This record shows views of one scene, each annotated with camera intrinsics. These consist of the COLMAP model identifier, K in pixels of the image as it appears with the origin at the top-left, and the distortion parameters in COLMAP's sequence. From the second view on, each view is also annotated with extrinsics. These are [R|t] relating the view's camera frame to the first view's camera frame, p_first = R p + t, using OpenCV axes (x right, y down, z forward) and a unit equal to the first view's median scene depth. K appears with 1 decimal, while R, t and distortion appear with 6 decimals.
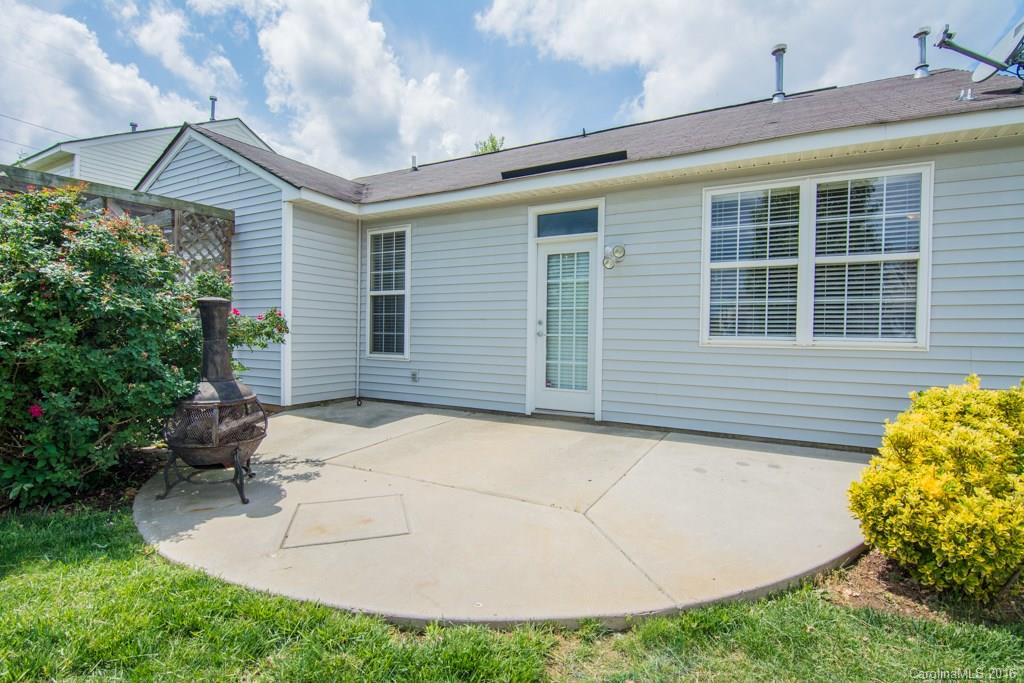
lens RADIAL K [[496.5, 0, 515.2], [0, 496.5, 344.5], [0, 0, 1]] dist [-0.005420, -0.011592]
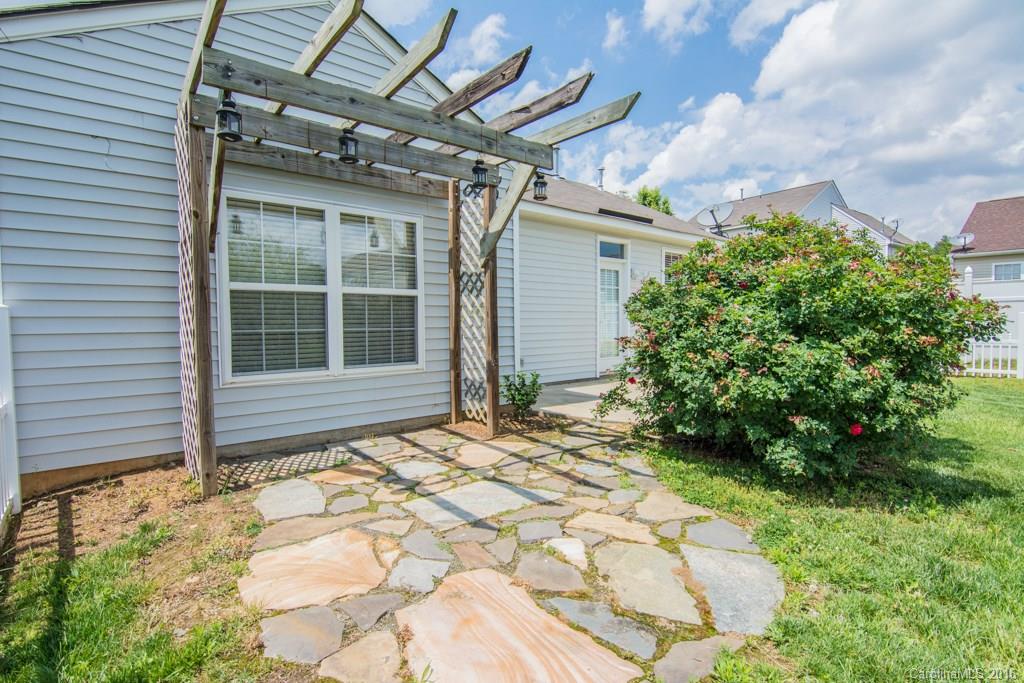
lens RADIAL K [[496.5, 0, 515.2], [0, 496.5, 344.5], [0, 0, 1]] dist [-0.005420, -0.011592]
pose [[0.362856, -0.056777, 0.930114, -1.511957], [0.034685, 0.998273, 0.047406, -0.036154], [-0.931200, 0.015059, 0.364199, 0.740984]]
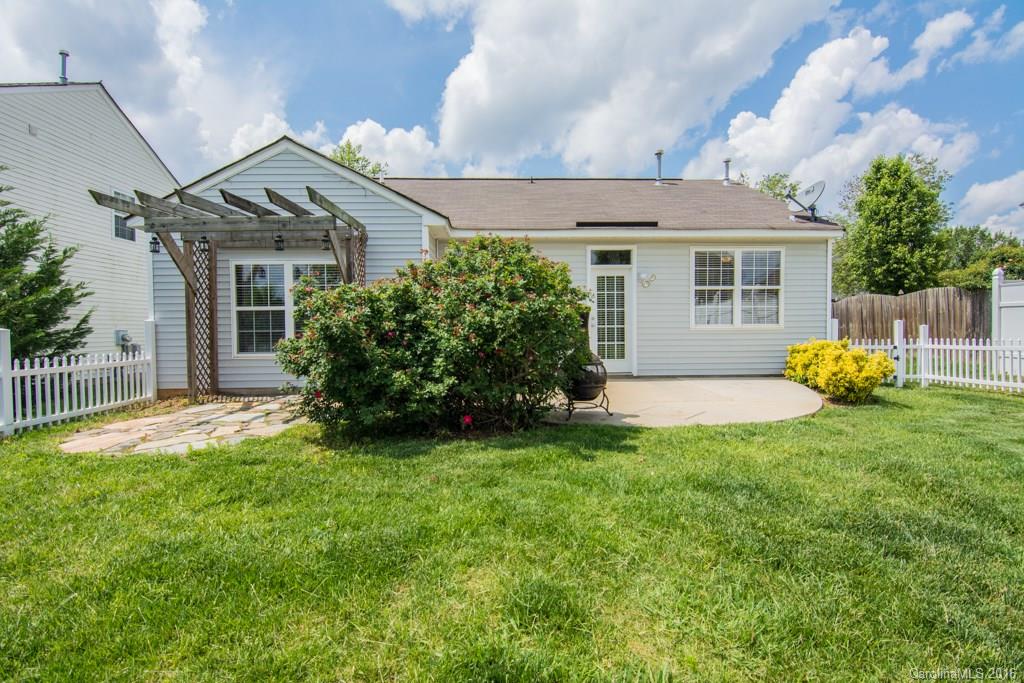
lens RADIAL K [[496.5, 0, 515.2], [0, 496.5, 344.5], [0, 0, 1]] dist [-0.005420, -0.011592]
pose [[0.854397, -0.036404, 0.518345, -1.058180], [0.032662, 0.999333, 0.016347, 0.004760], [-0.518594, 0.002963, 0.855015, -0.240009]]
